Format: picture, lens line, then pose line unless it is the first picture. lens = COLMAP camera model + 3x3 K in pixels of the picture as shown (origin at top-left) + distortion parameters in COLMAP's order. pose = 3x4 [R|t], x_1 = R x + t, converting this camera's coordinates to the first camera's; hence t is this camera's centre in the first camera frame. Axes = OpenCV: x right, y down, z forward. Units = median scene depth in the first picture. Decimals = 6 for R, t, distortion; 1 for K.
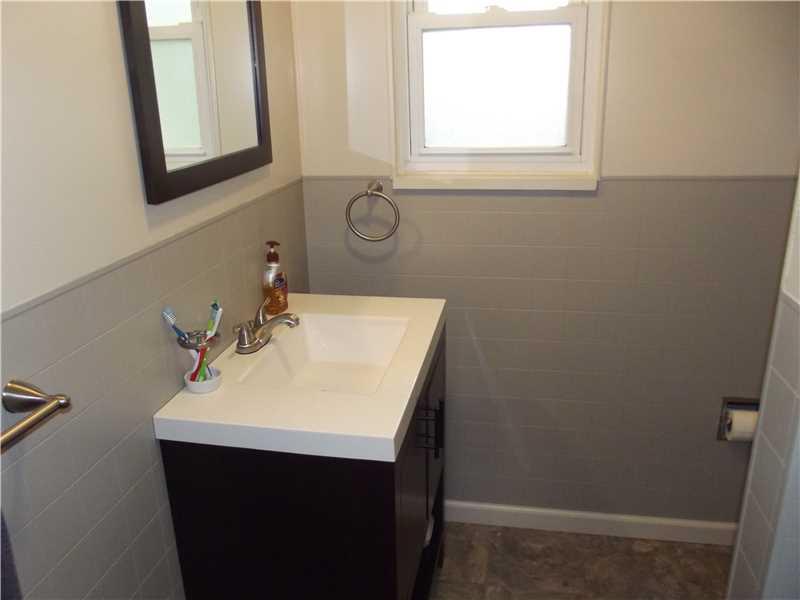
lens RADIAL K [[669.6, 0, 403.6], [0, 669.6, 300.3], [0, 0, 1]] dist [-0.048920, 0.020952]
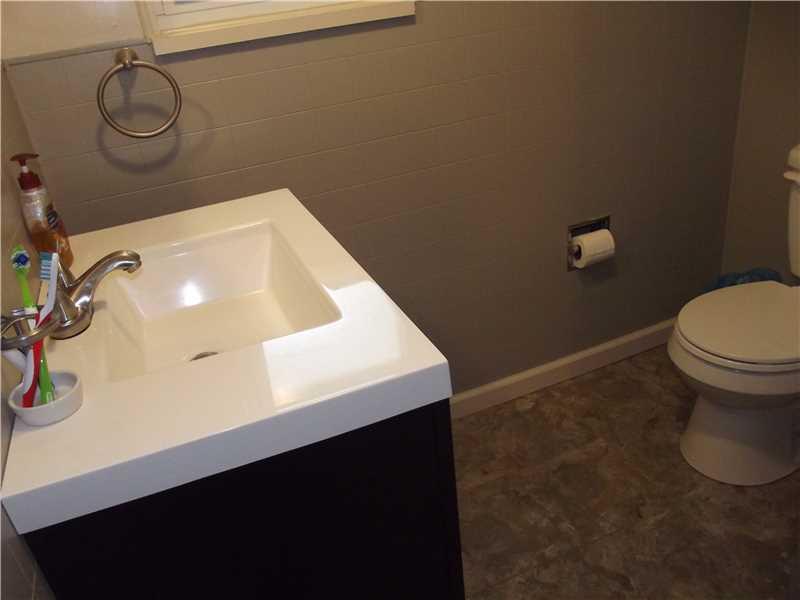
lens RADIAL K [[669.6, 0, 396.7], [0, 669.6, 302.1], [0, 0, 1]] dist [-0.048920, 0.020952]
pose [[0.838919, -0.312077, 0.445895, -0.187806], [0.258979, 0.949475, 0.177277, 0.017129], [-0.478690, -0.033243, 0.877354, 0.272494]]
